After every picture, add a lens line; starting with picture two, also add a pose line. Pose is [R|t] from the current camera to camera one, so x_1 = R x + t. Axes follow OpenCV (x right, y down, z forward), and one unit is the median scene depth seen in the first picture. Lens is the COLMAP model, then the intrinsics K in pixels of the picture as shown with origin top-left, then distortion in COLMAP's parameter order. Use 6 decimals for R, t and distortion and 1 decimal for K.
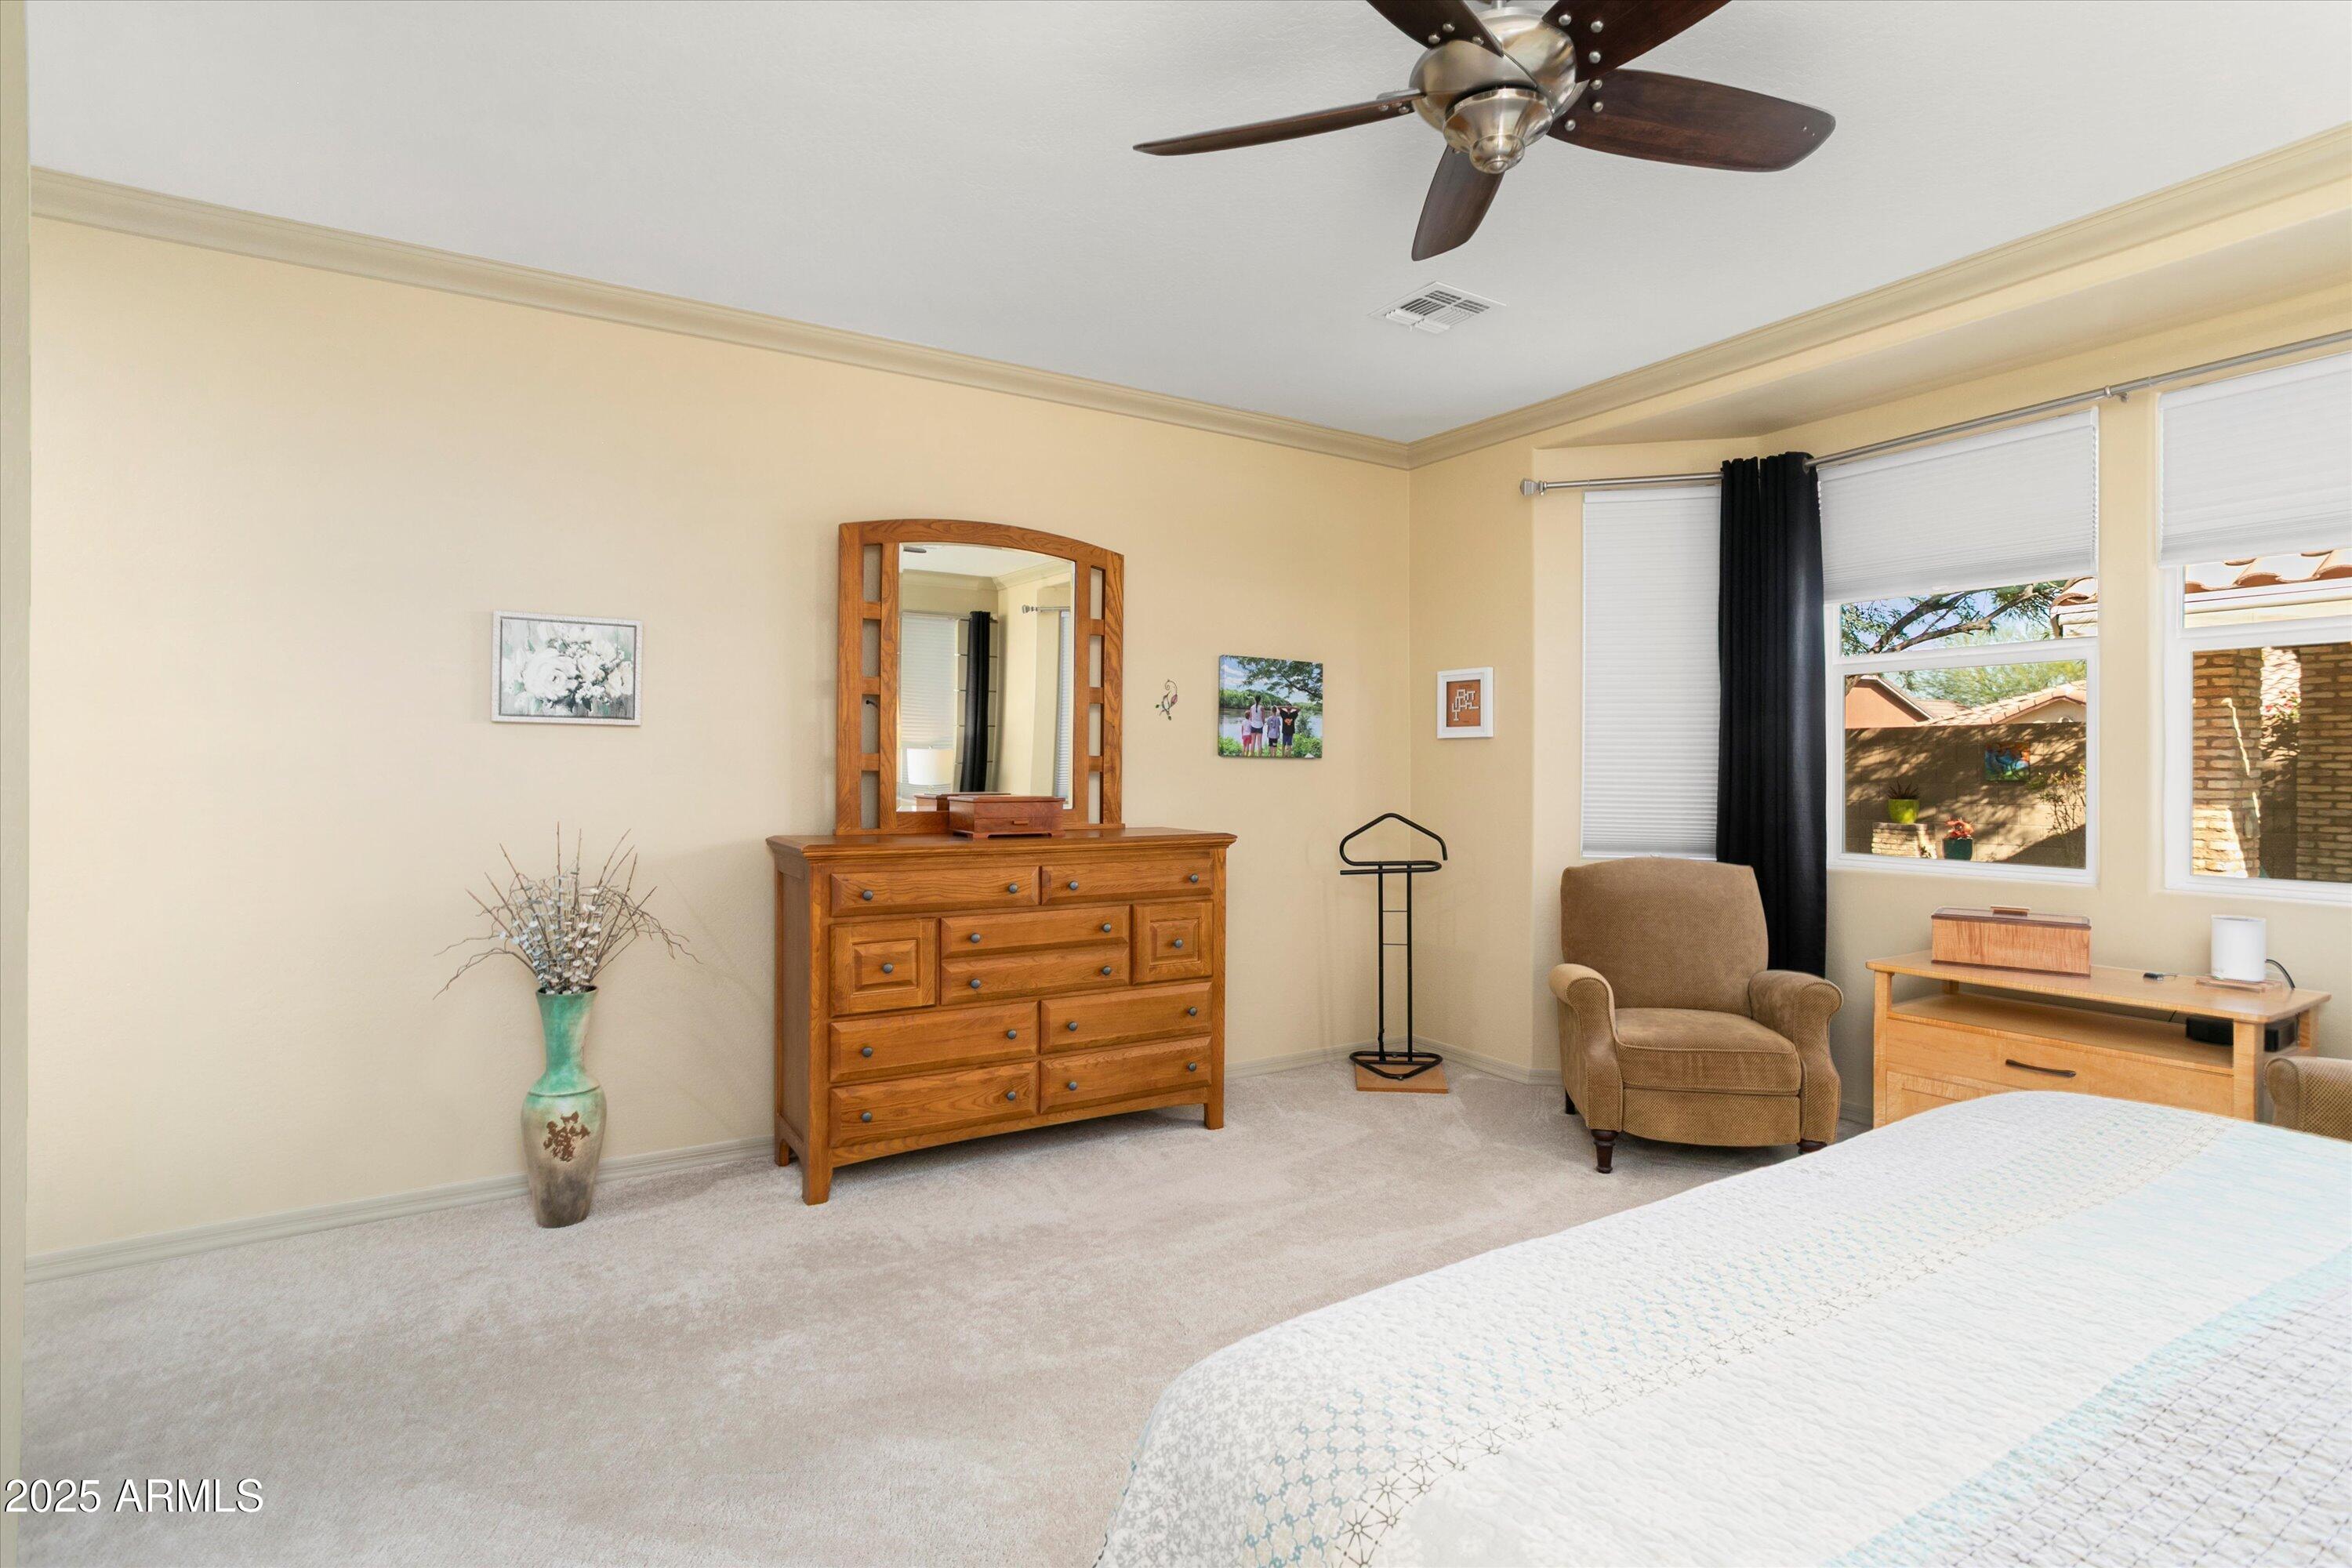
lens RADIAL K [[1127.1, 0, 1176.3], [0, 1127.1, 755.9], [0, 0, 1]] dist [-0.001646, 0.000572]
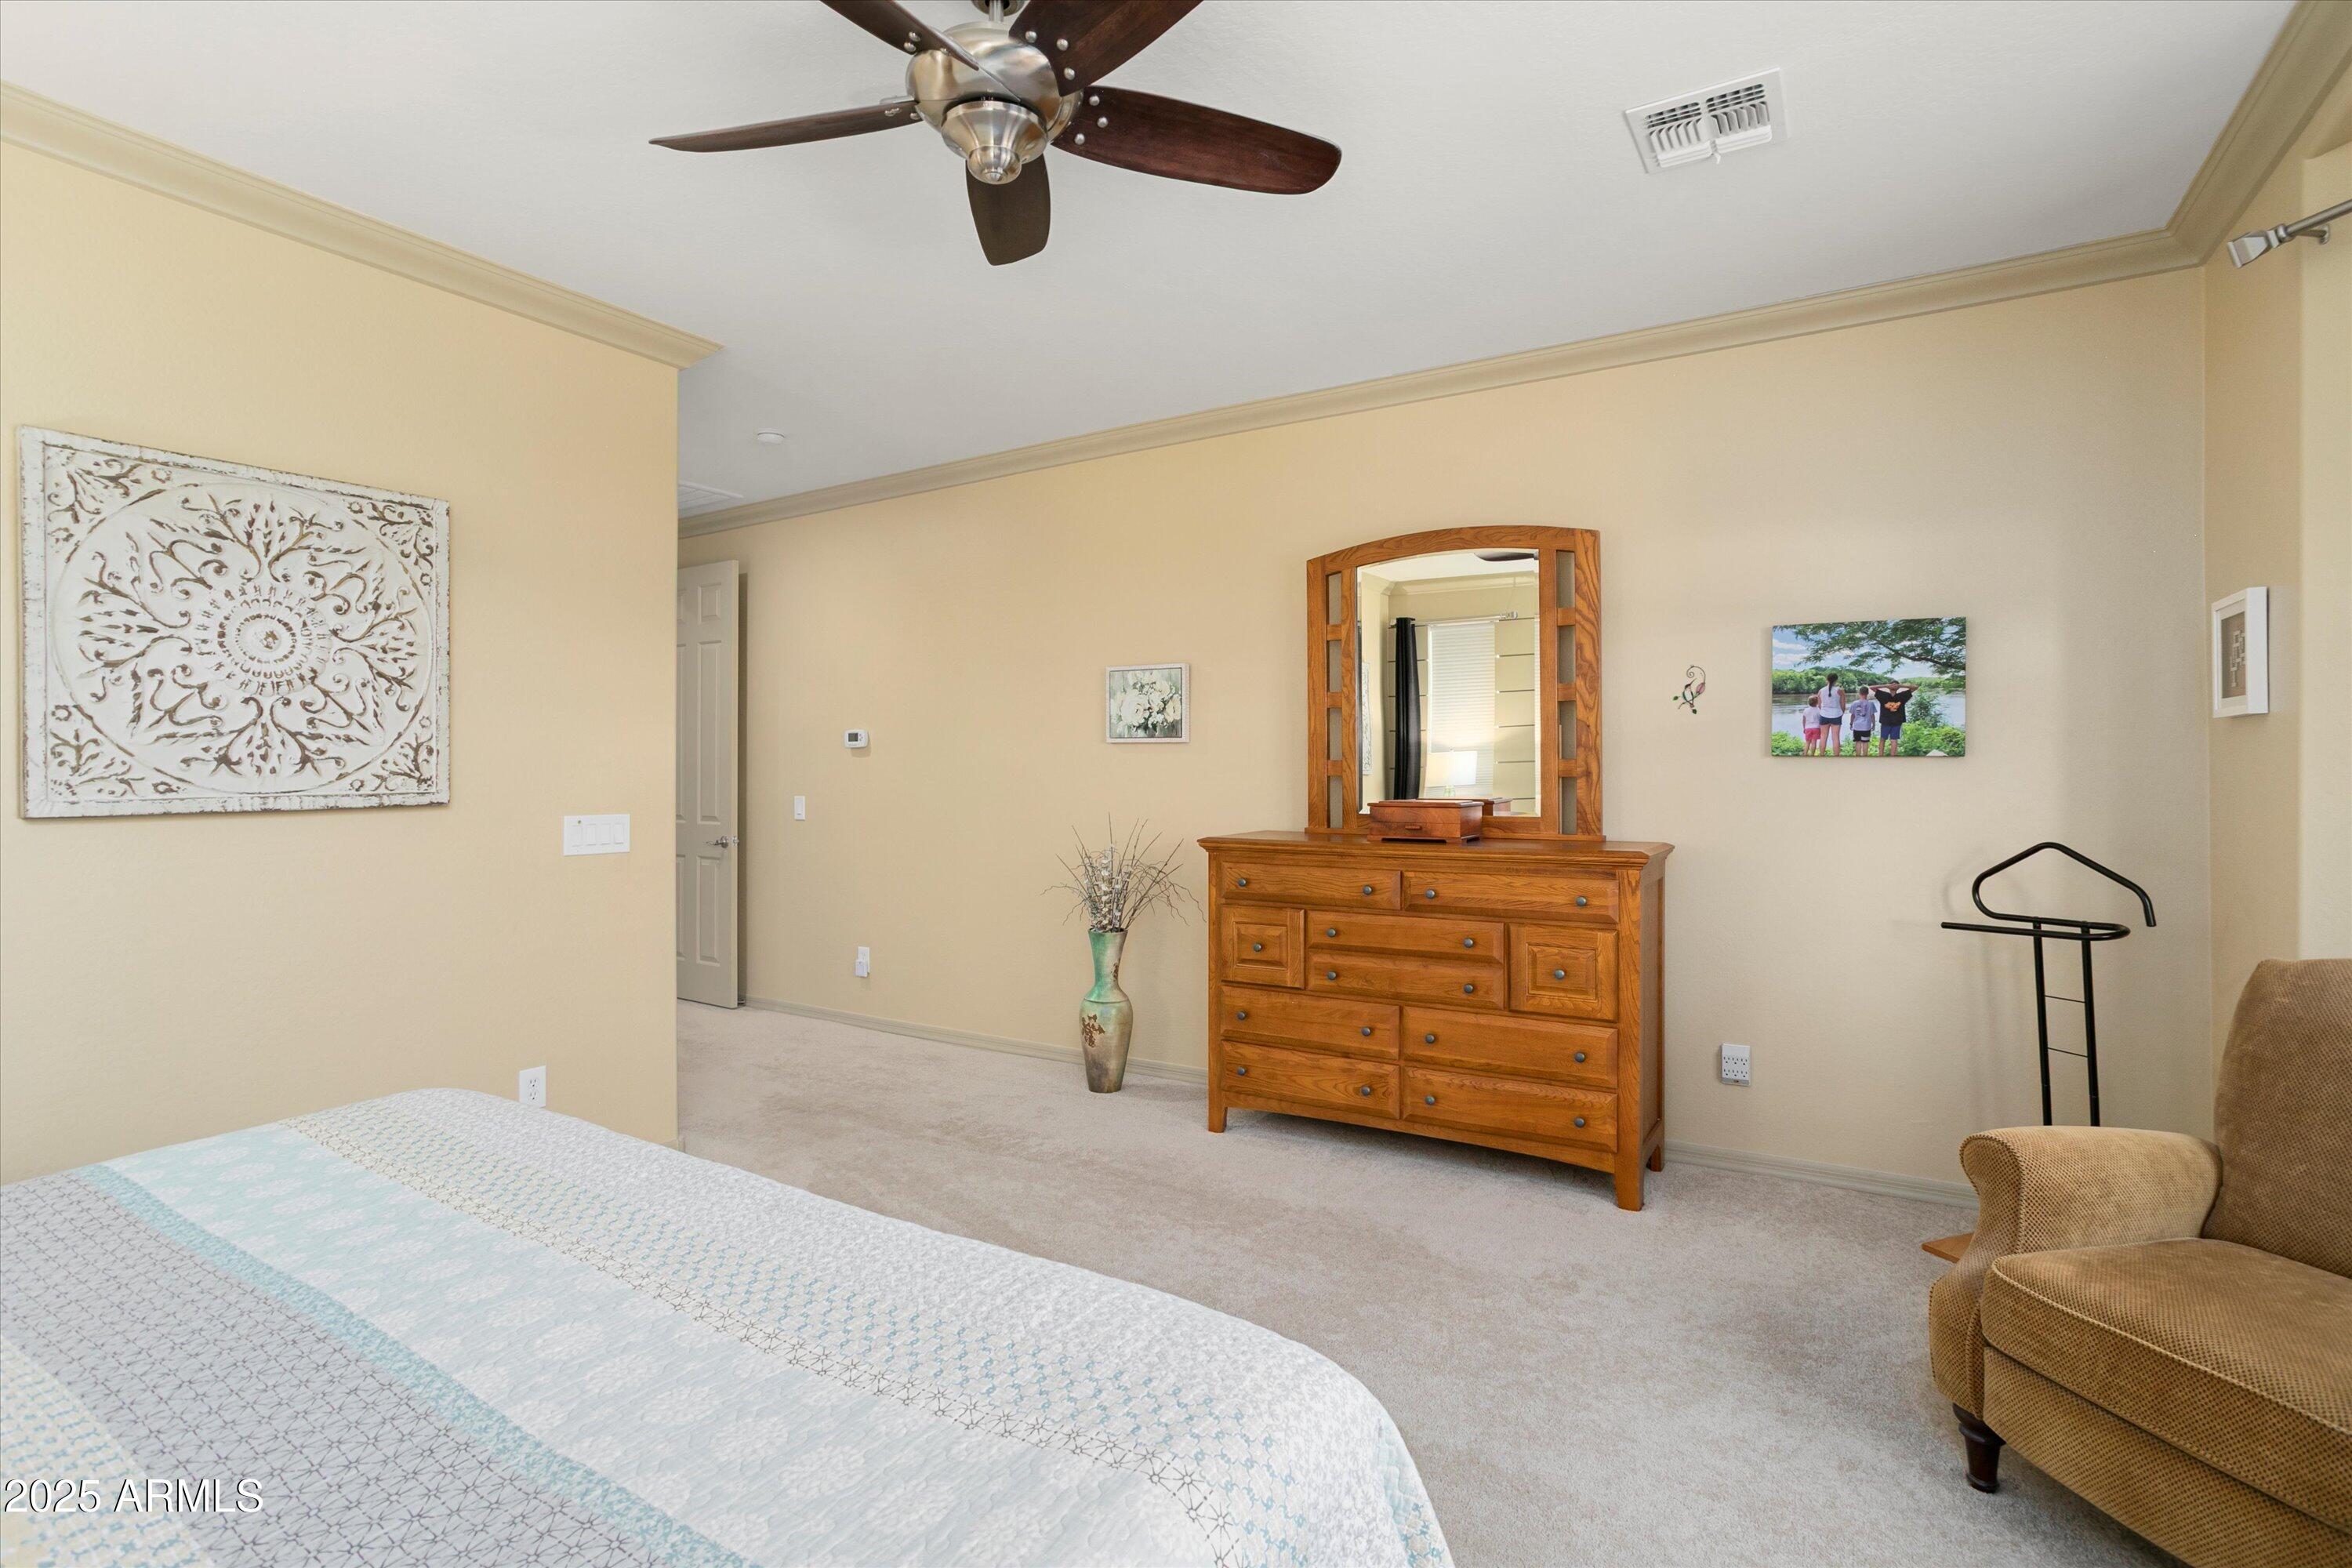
lens RADIAL K [[1127.1, 0, 1176.3], [0, 1127.1, 755.9], [0, 0, 1]] dist [-0.001646, 0.000572]
pose [[0.477710, -0.016350, -0.878366, 0.631046], [0.012309, 0.999853, -0.011918, 0.004583], [0.878431, -0.005118, 0.477841, 0.329510]]
